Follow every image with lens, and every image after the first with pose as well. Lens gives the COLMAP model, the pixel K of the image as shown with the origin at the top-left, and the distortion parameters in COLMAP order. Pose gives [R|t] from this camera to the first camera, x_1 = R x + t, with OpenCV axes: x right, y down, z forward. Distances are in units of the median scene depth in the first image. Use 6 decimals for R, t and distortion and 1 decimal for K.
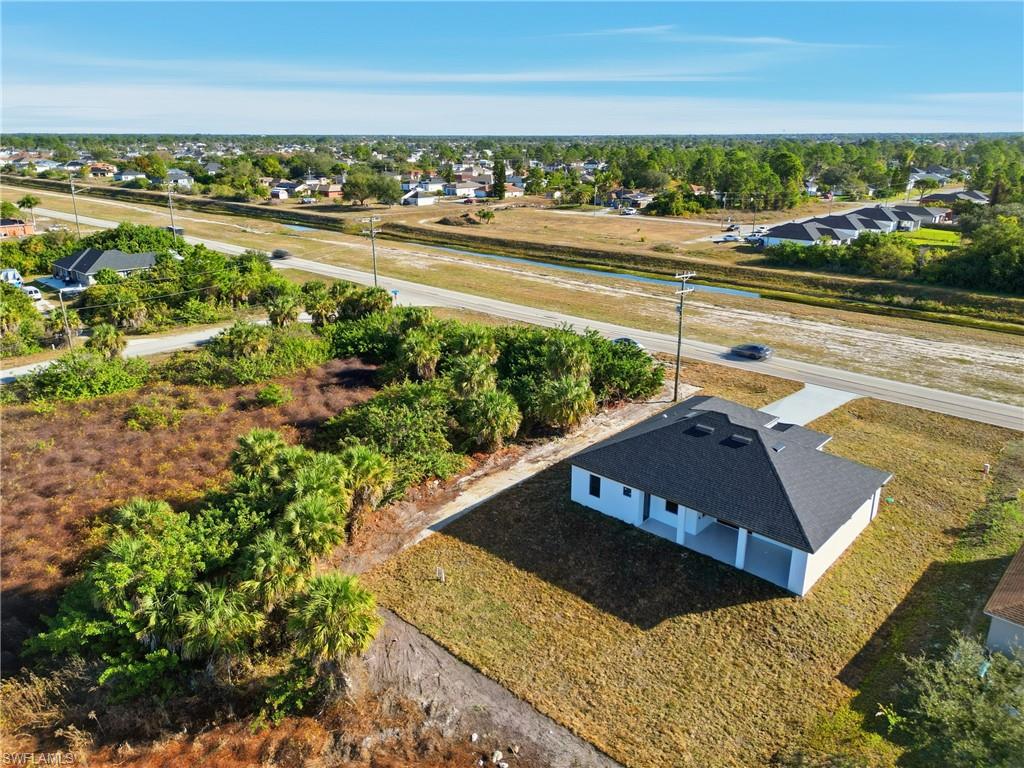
lens RADIAL K [[731.6, 0, 515.1], [0, 731.6, 379.5], [0, 0, 1]] dist [0.091517, -0.111114]
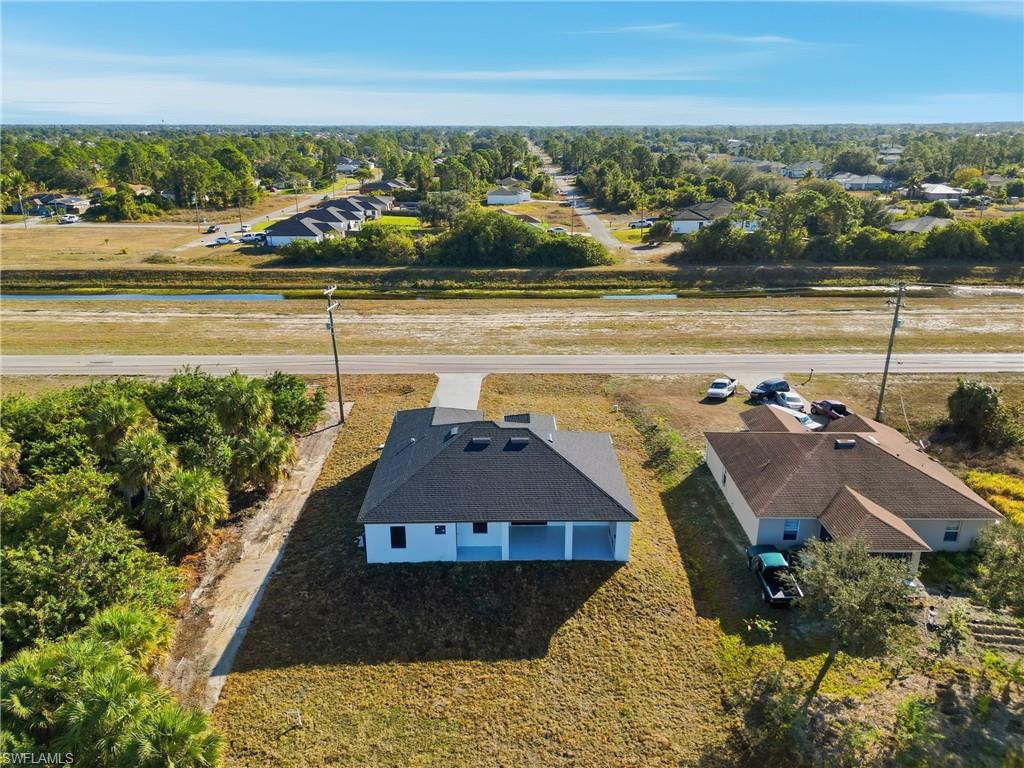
lens RADIAL K [[731.6, 0, 515.1], [0, 731.6, 379.5], [0, 0, 1]] dist [0.091517, -0.111114]
pose [[0.722249, -0.224691, 0.654118, -0.217231], [0.217469, 0.971567, 0.093615, -0.061786], [-0.656554, 0.074637, 0.750577, 0.142911]]
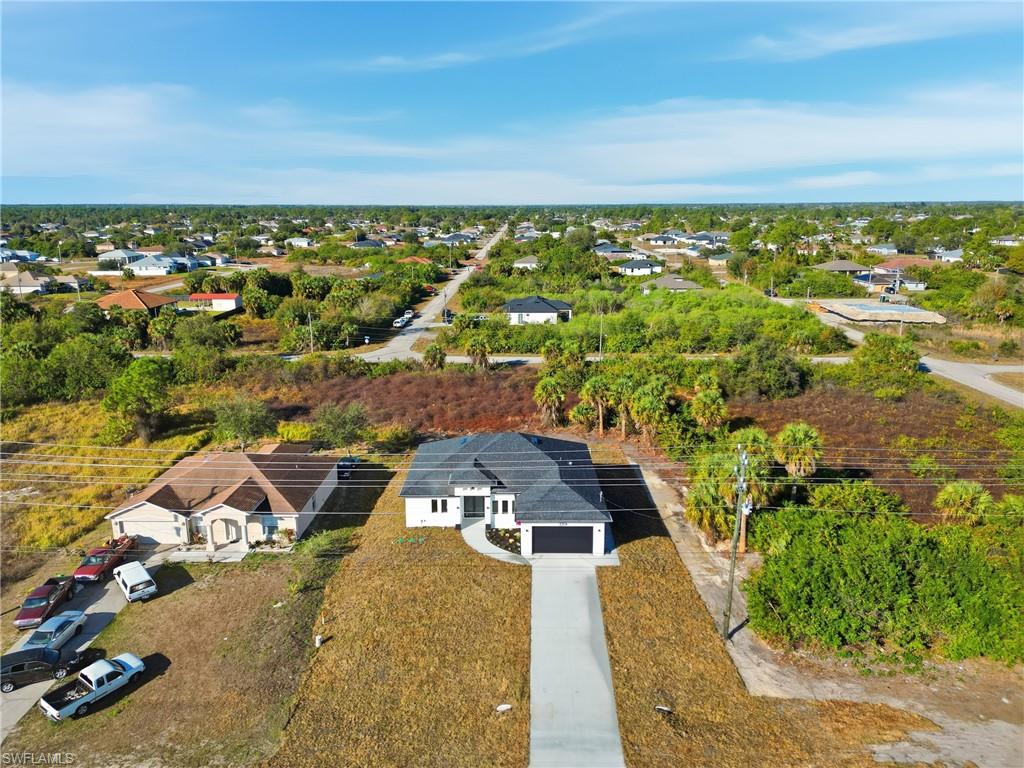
lens RADIAL K [[711.8, 0, 515.6], [0, 711.8, 382.0], [0, 0, 1]] dist [0.067073, -0.053941]
pose [[-0.750376, 0.156261, -0.642276, 0.713155], [-0.201384, 0.871422, 0.447289, -0.407327], [0.629587, 0.464979, -0.622426, 1.149905]]
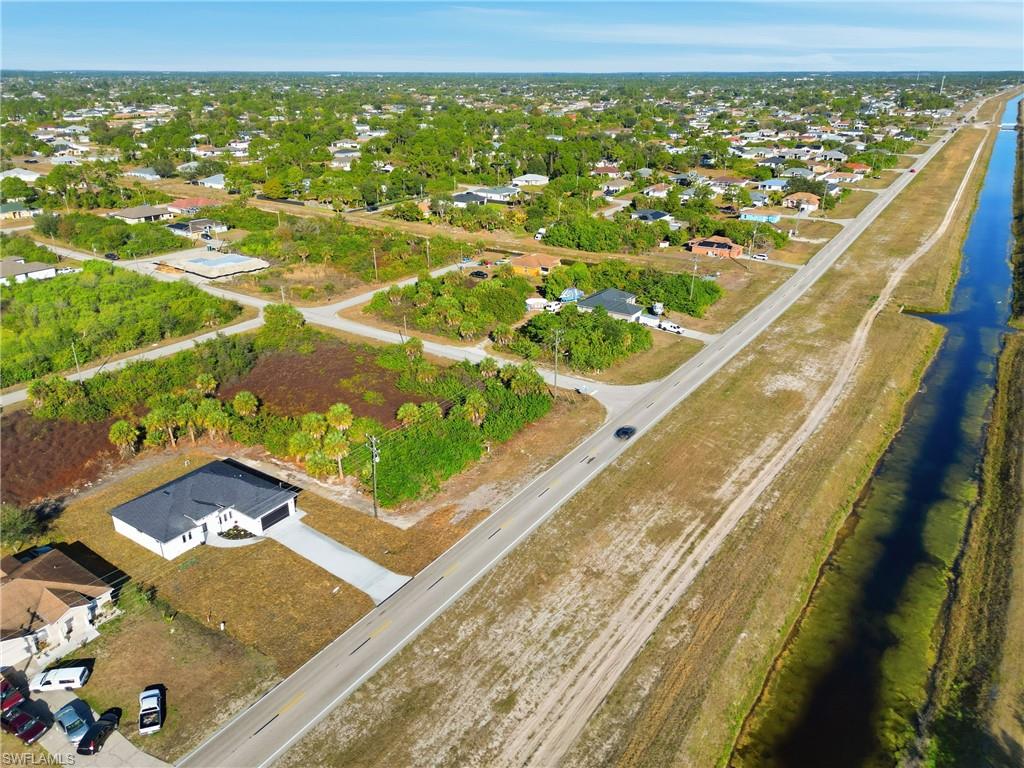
lens RADIAL K [[731.6, 0, 515.1], [0, 731.6, 379.5], [0, 0, 1]] dist [0.091517, -0.111114]
pose [[0.147028, 0.384776, -0.911225, 1.427984], [-0.305568, 0.893844, 0.328133, -0.745756], [0.940750, 0.230196, 0.248995, 0.814279]]
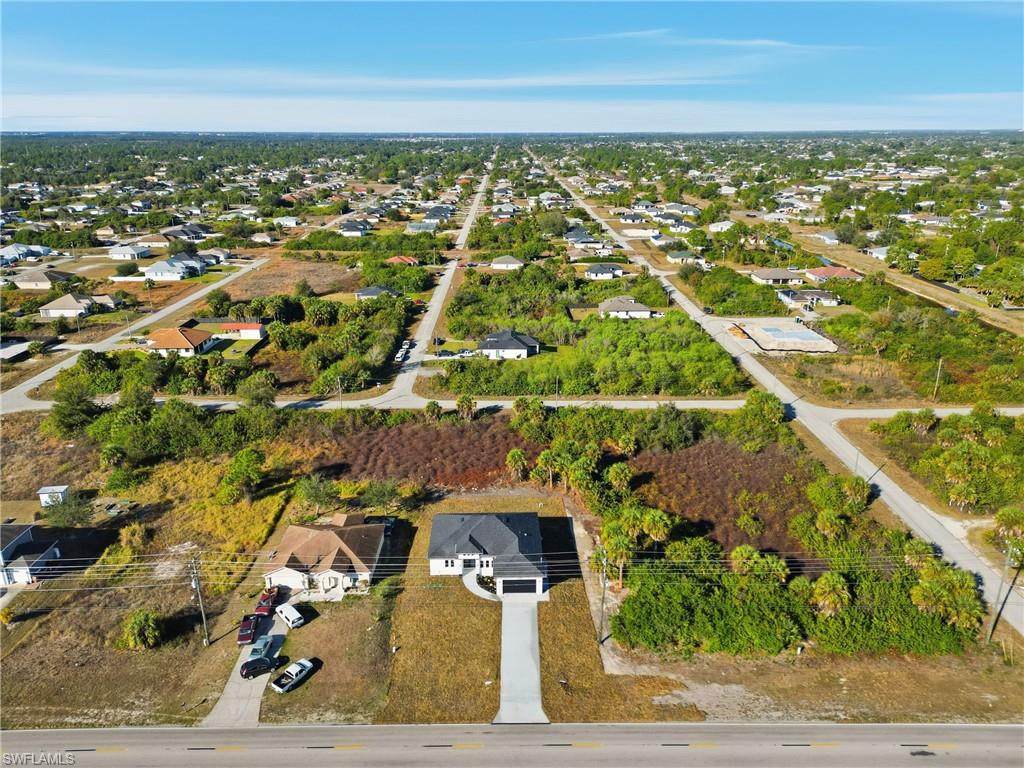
lens RADIAL K [[731.6, 0, 515.1], [0, 731.6, 379.5], [0, 0, 1]] dist [0.091517, -0.111114]
pose [[-0.731736, 0.222257, -0.644332, 1.037340], [-0.208444, 0.827076, 0.522012, -0.984278], [0.648932, 0.516283, -0.558873, 1.362967]]
